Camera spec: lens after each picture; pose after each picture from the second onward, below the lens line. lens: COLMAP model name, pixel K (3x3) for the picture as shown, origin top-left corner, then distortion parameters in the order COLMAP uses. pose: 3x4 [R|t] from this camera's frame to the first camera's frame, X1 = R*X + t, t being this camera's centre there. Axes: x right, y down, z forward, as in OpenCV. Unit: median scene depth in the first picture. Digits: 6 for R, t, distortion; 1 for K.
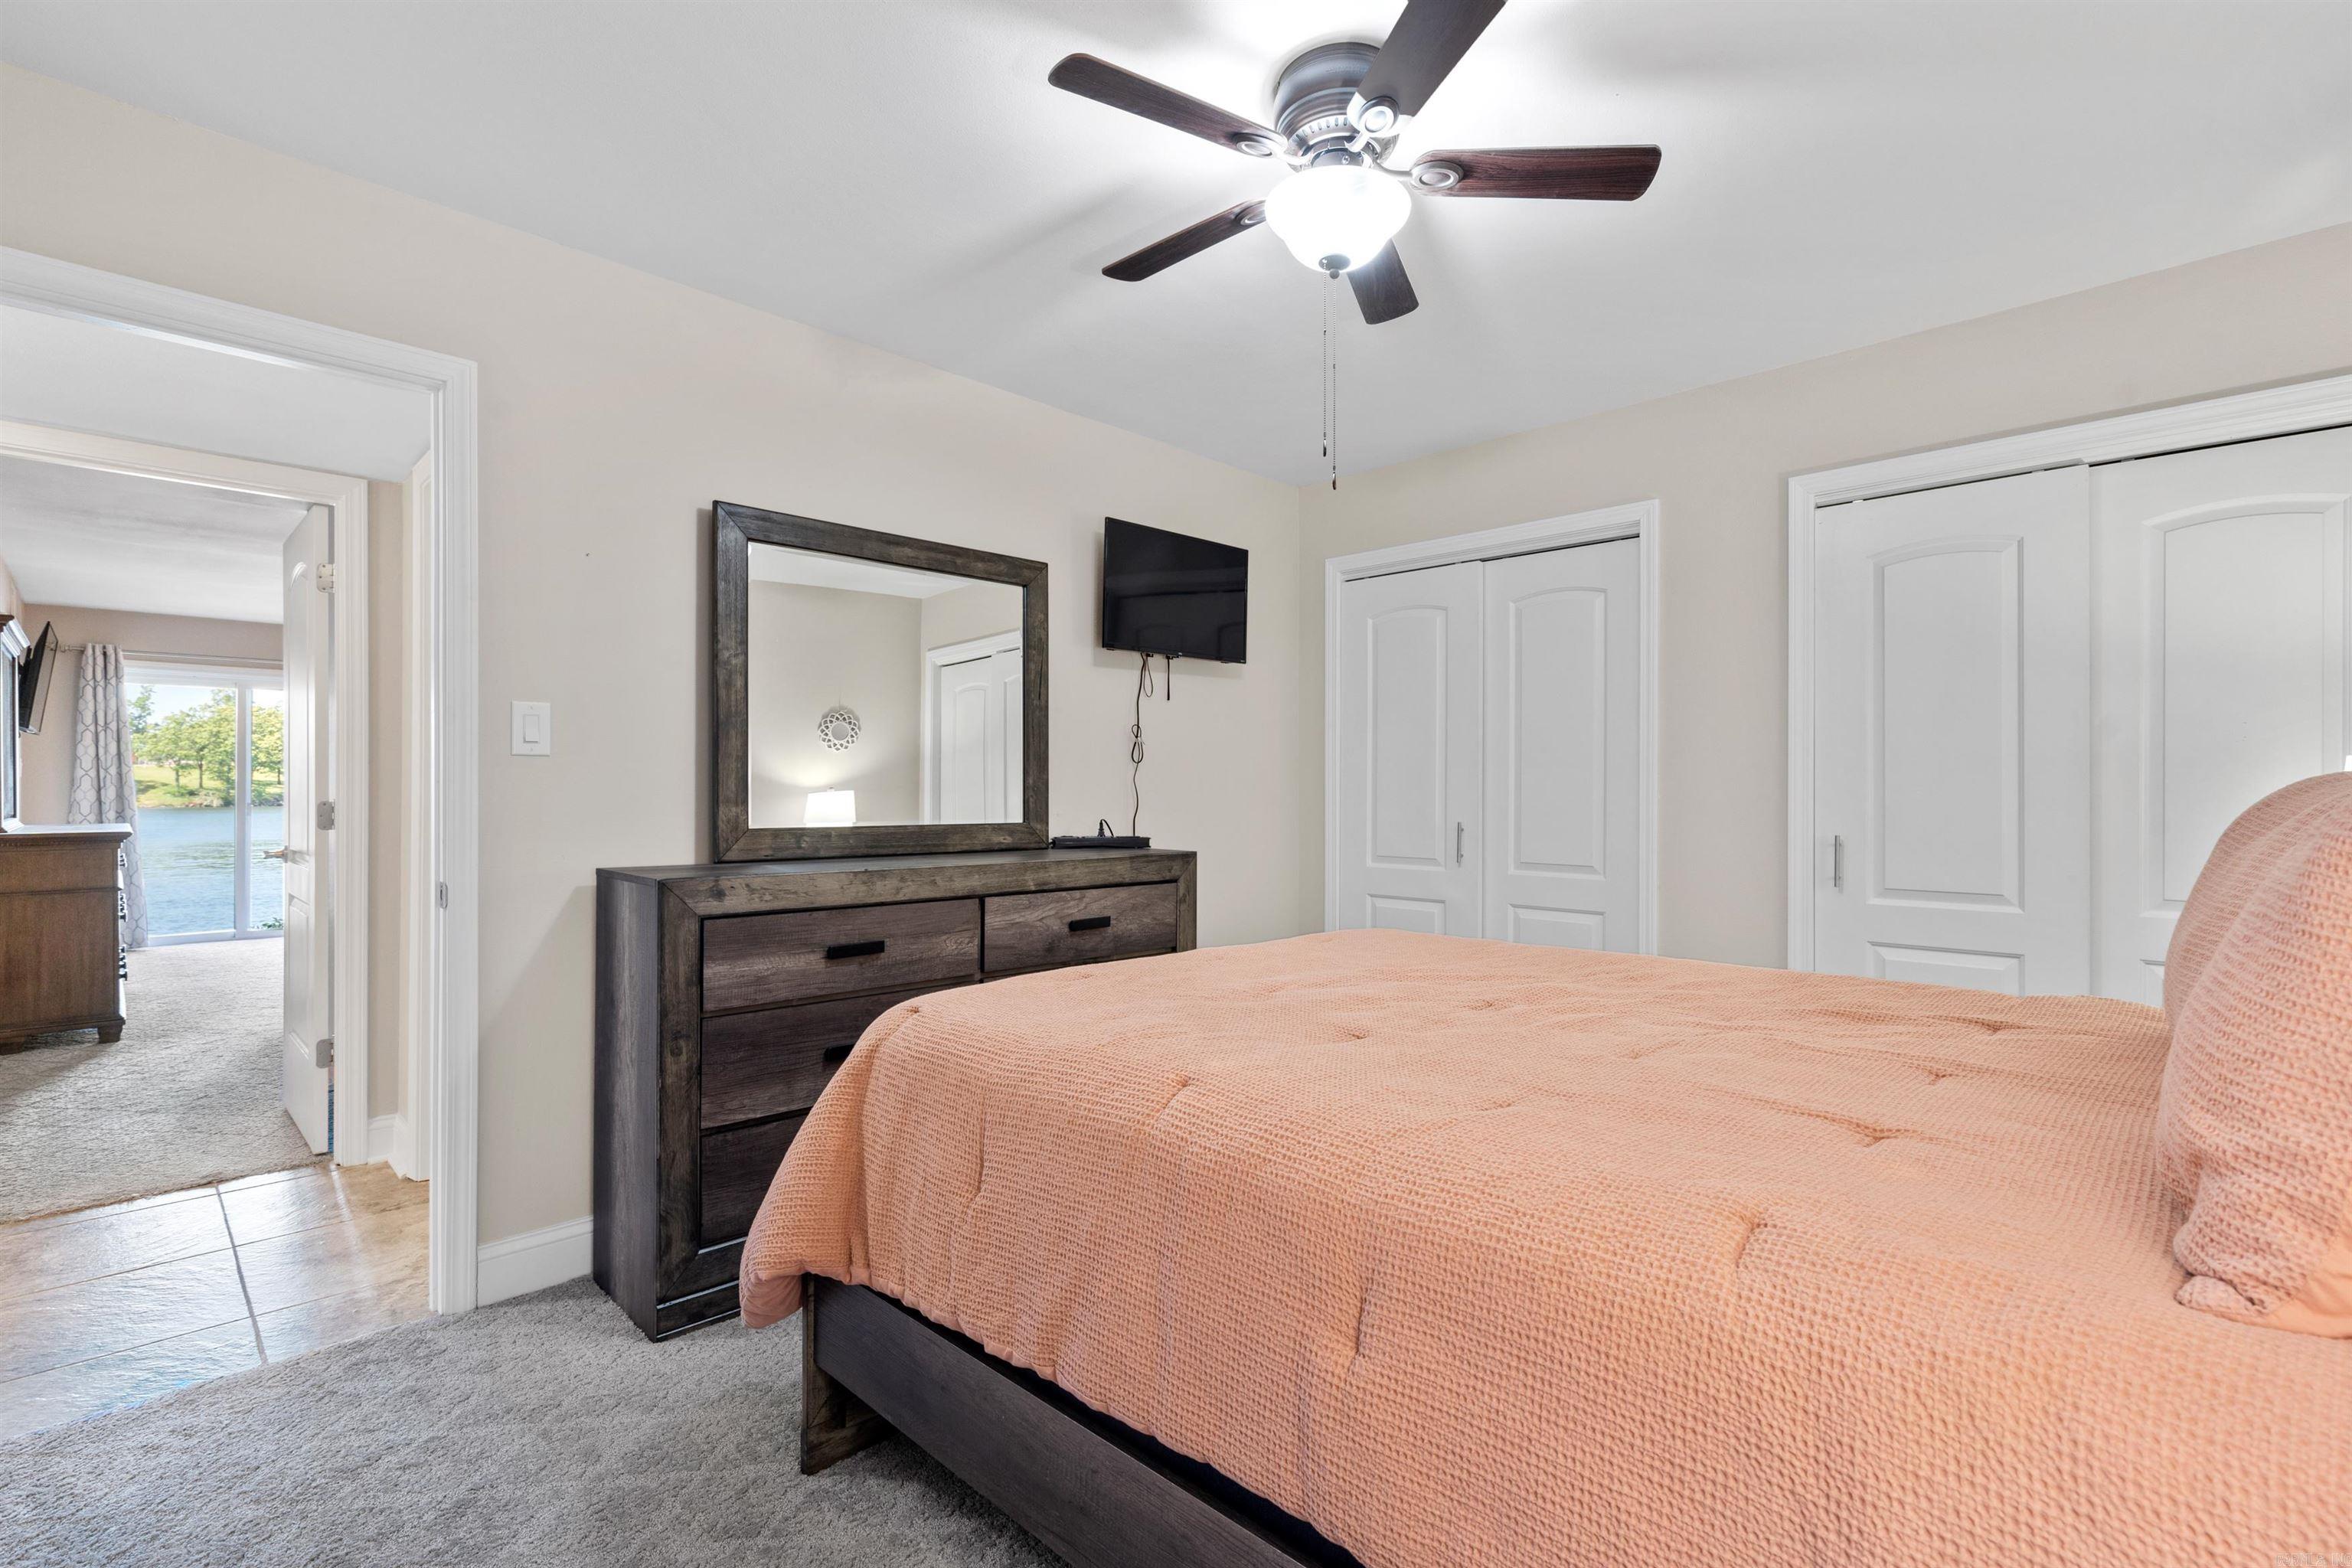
lens RADIAL K [[1062.5, 0, 1158.3], [0, 1062.5, 790.4], [0, 0, 1]] dist [-0.001392, -0.000080]
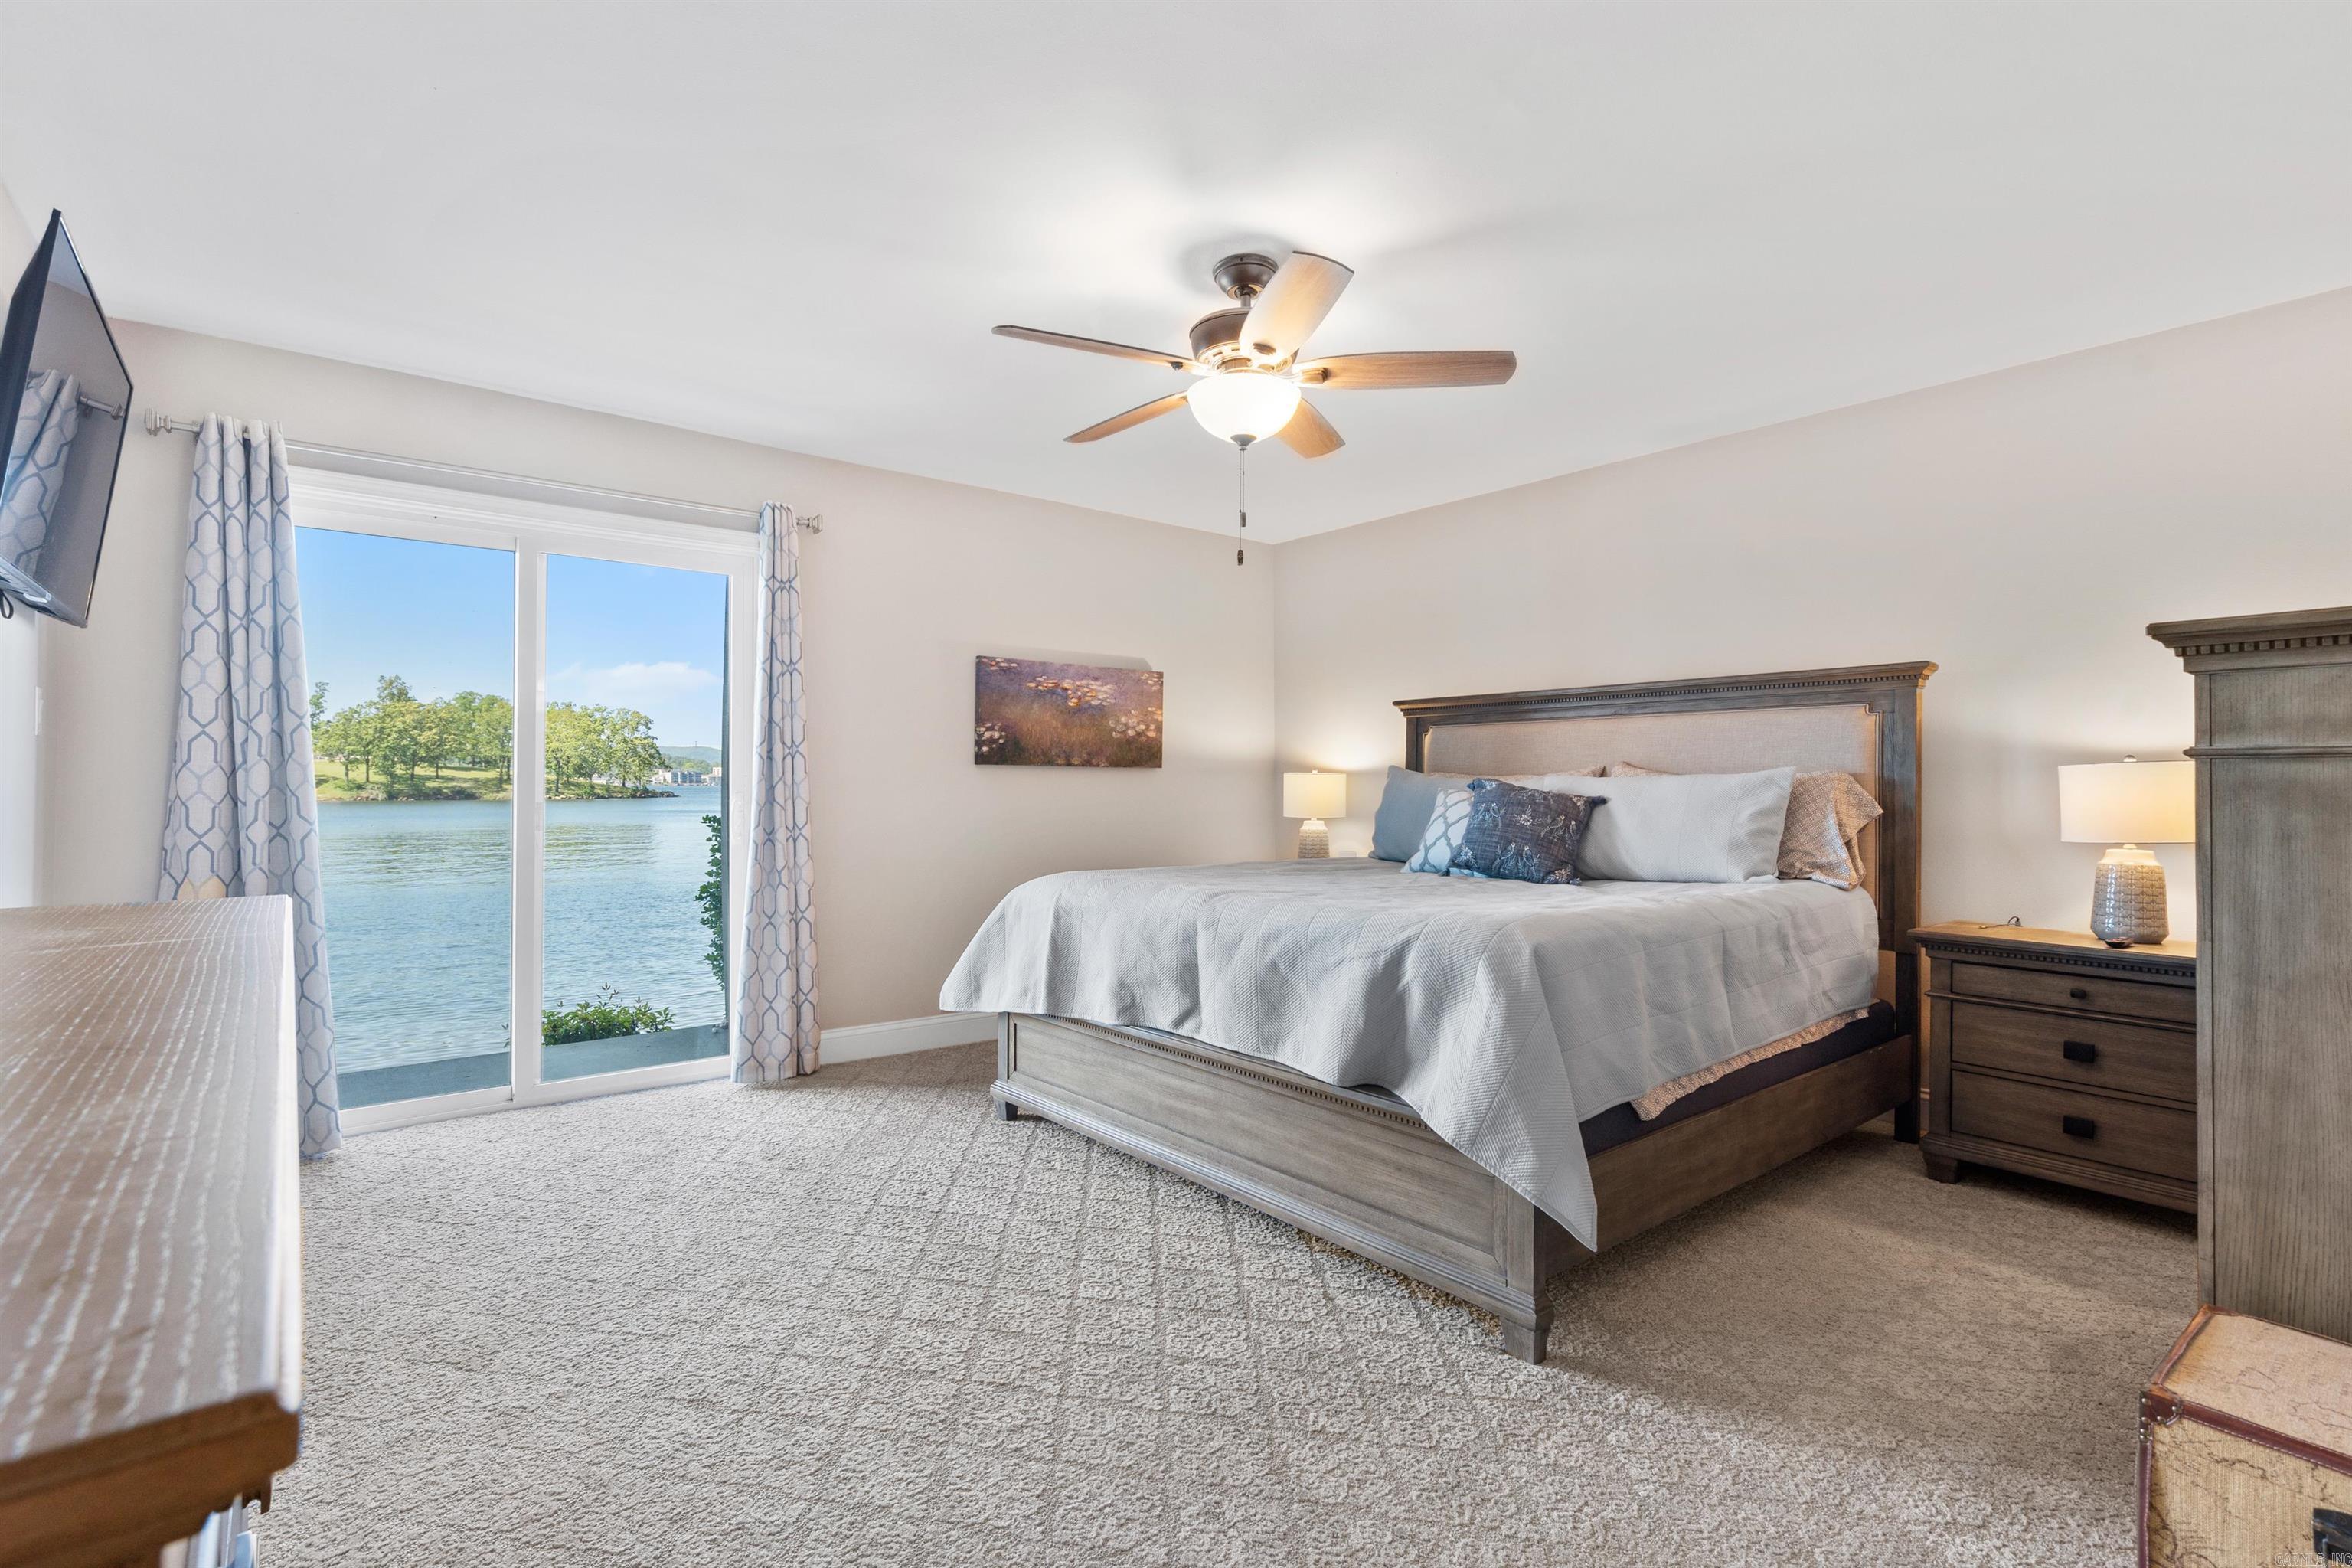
lens RADIAL K [[1097.5, 0, 1173.1], [0, 1097.5, 782.6], [0, 0, 1]] dist [-0.001249, 0.000150]
pose [[0.994982, 0.000939, -0.100046, -0.587554], [-0.001193, 0.999996, -0.002483, 0.004607], [0.100043, 0.002590, 0.994980, 0.608111]]
